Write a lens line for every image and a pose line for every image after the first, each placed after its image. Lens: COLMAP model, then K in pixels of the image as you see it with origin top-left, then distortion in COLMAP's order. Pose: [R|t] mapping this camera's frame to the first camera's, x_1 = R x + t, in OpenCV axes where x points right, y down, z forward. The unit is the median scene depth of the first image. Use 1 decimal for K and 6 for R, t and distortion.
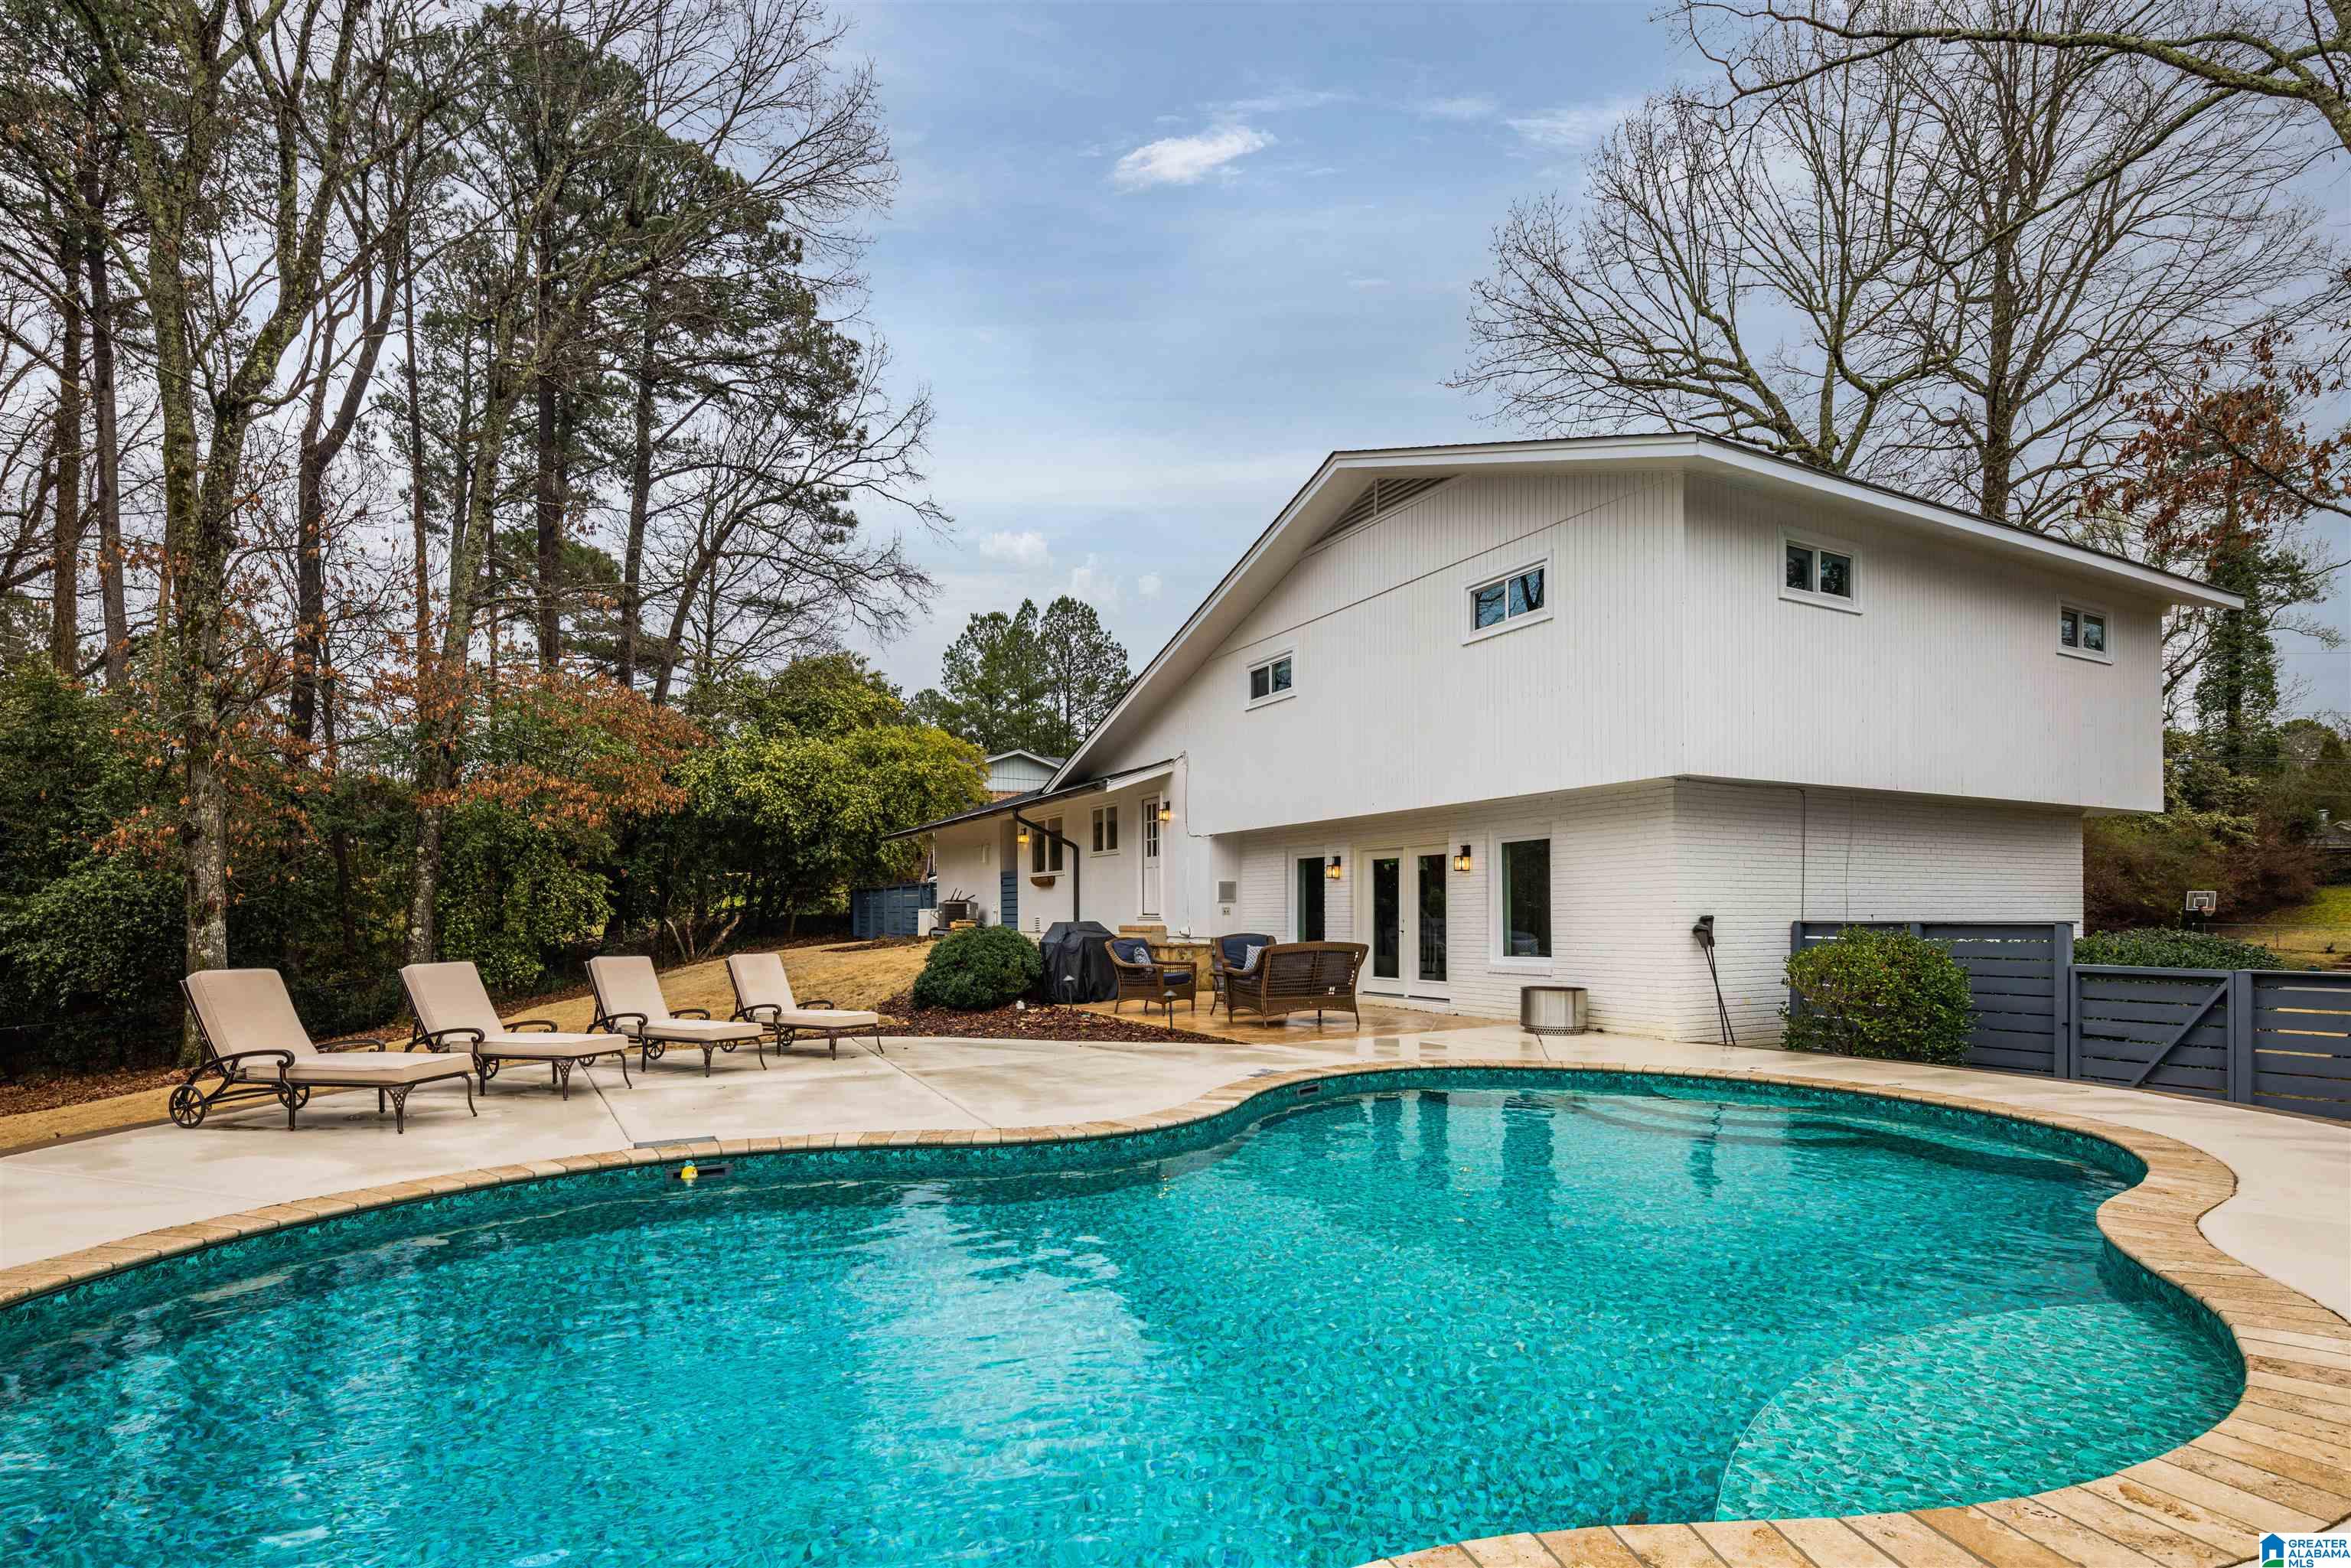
lens RADIAL K [[1085.9, 0, 1175.5], [0, 1085.9, 784.0], [0, 0, 1]] dist [-0.004384, 0.000080]
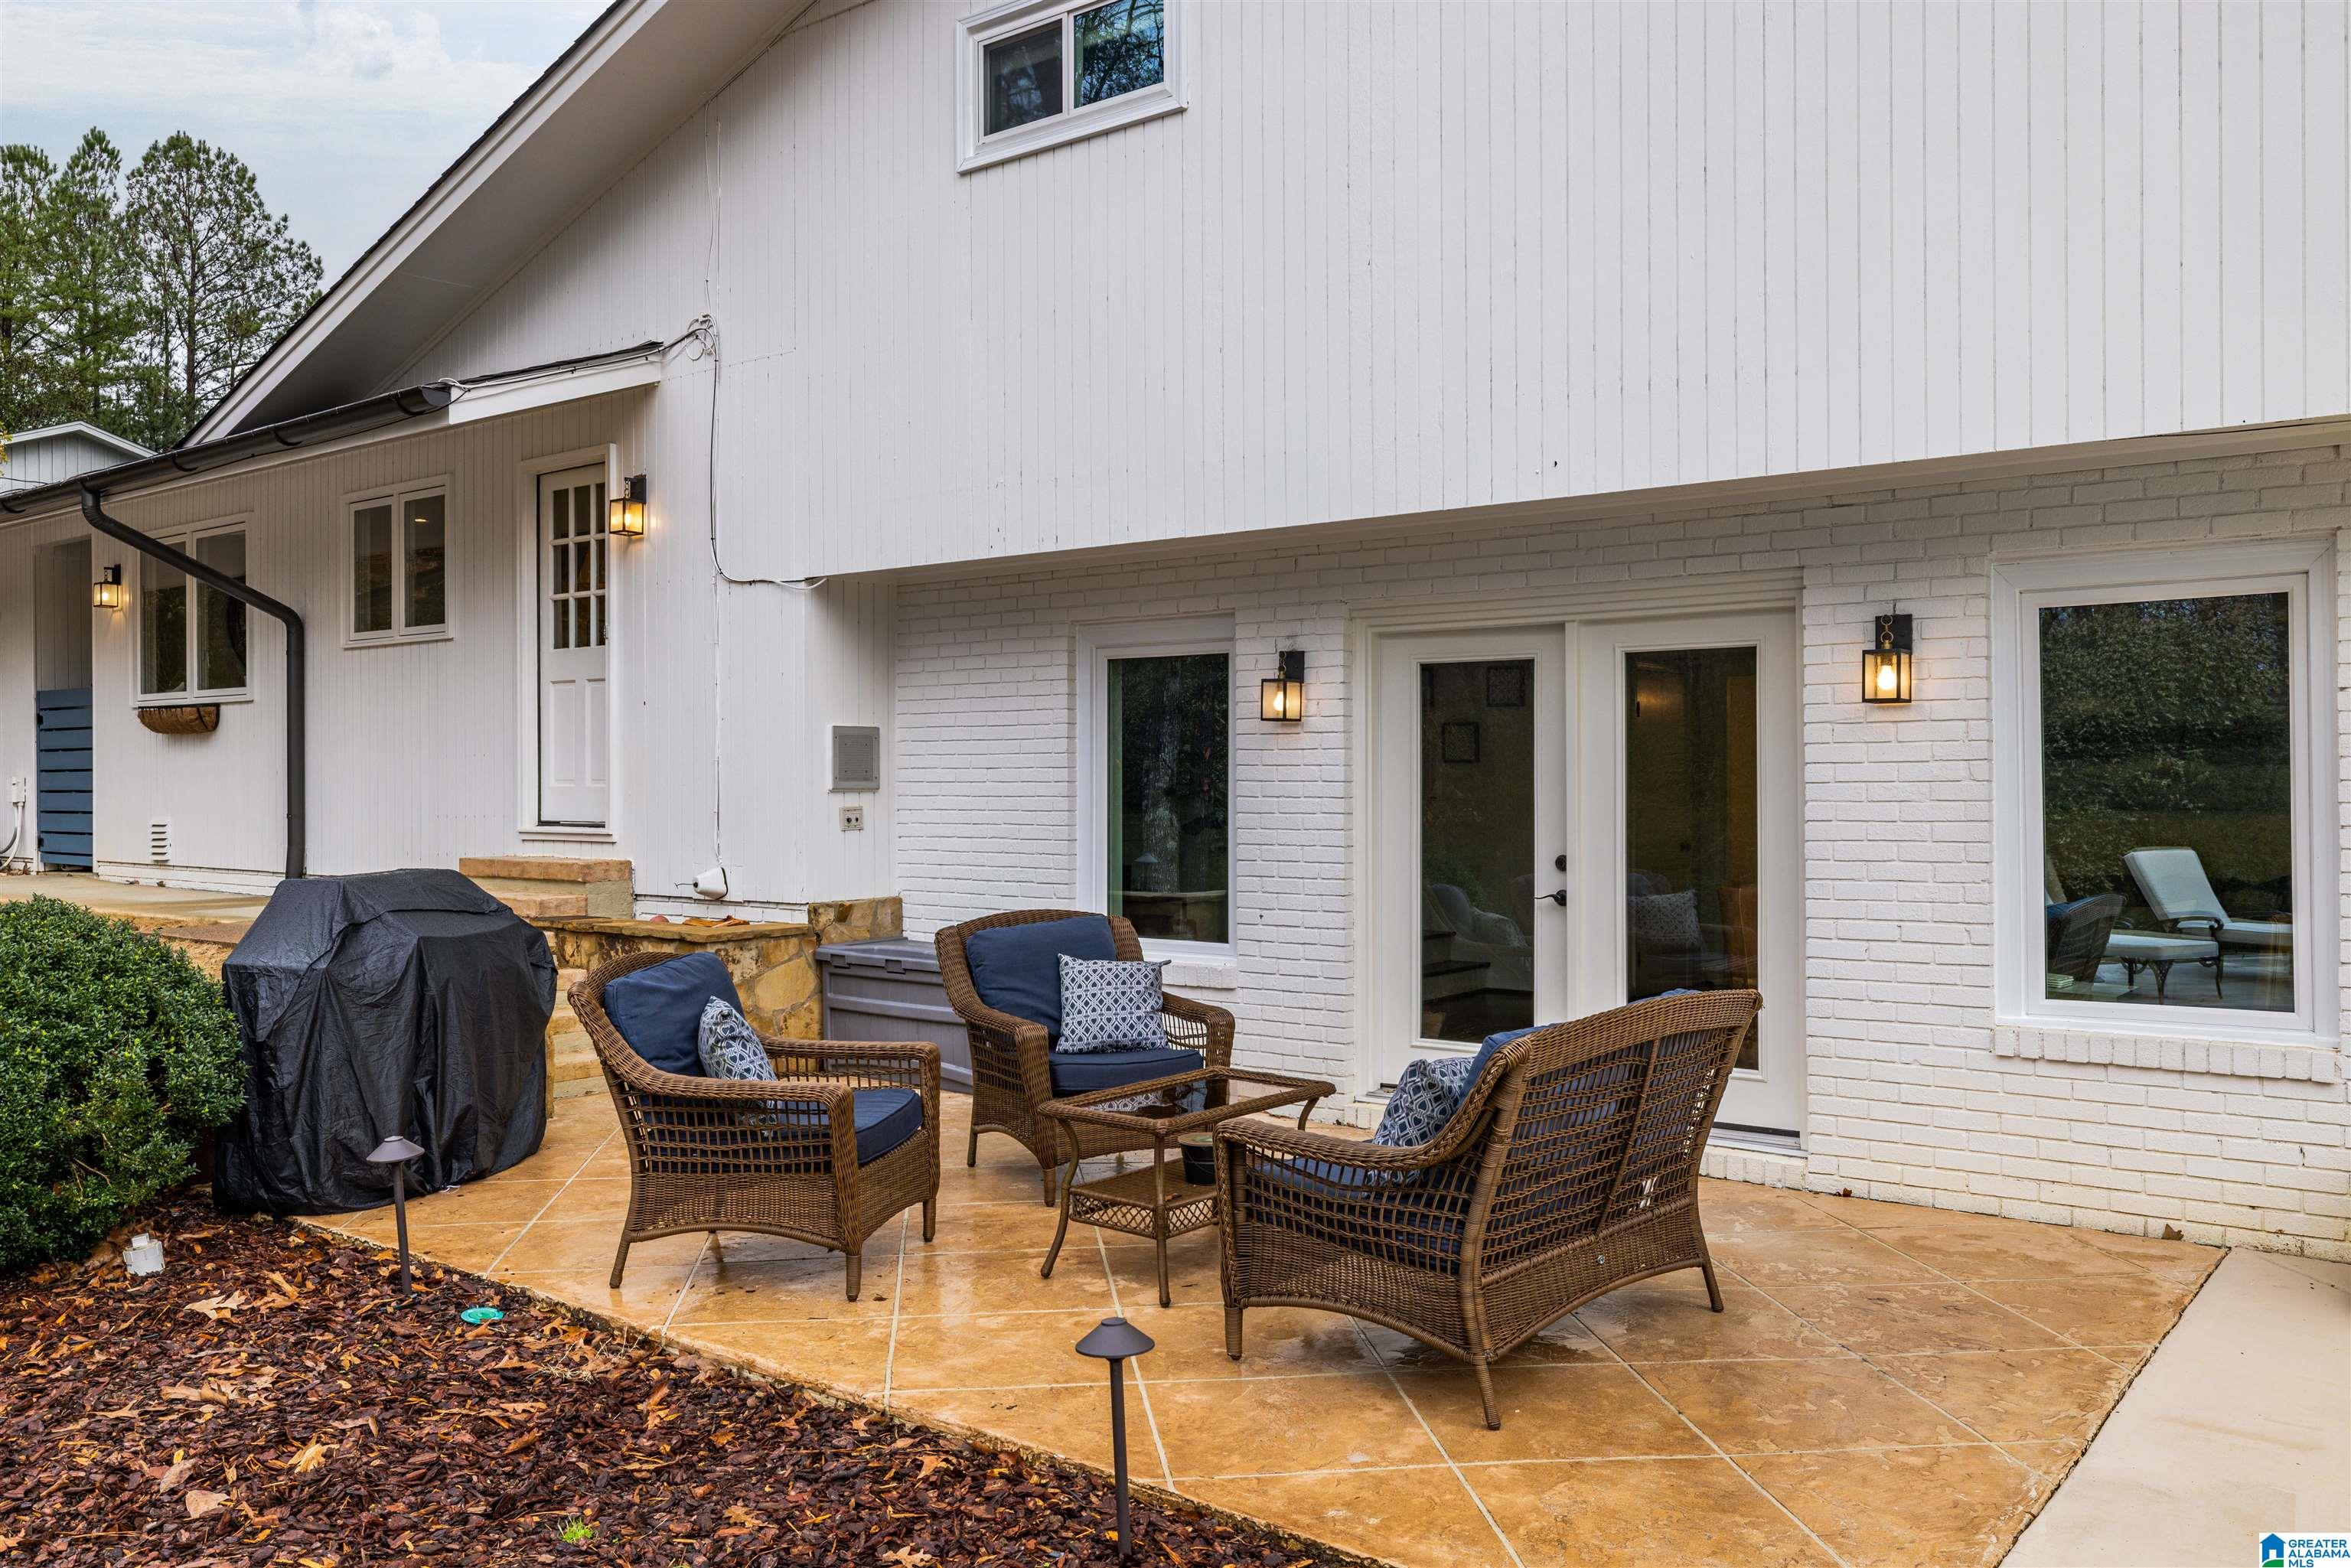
lens RADIAL K [[1899.3, 0, 1176.2], [0, 1899.3, 712.4], [0, 0, 1]] dist [-0.000023, -0.005145]
pose [[0.927128, 0.013166, 0.374514, -0.062409], [-0.043957, 0.996304, 0.073793, 0.033716], [-0.372159, -0.084878, 0.924280, 0.375820]]
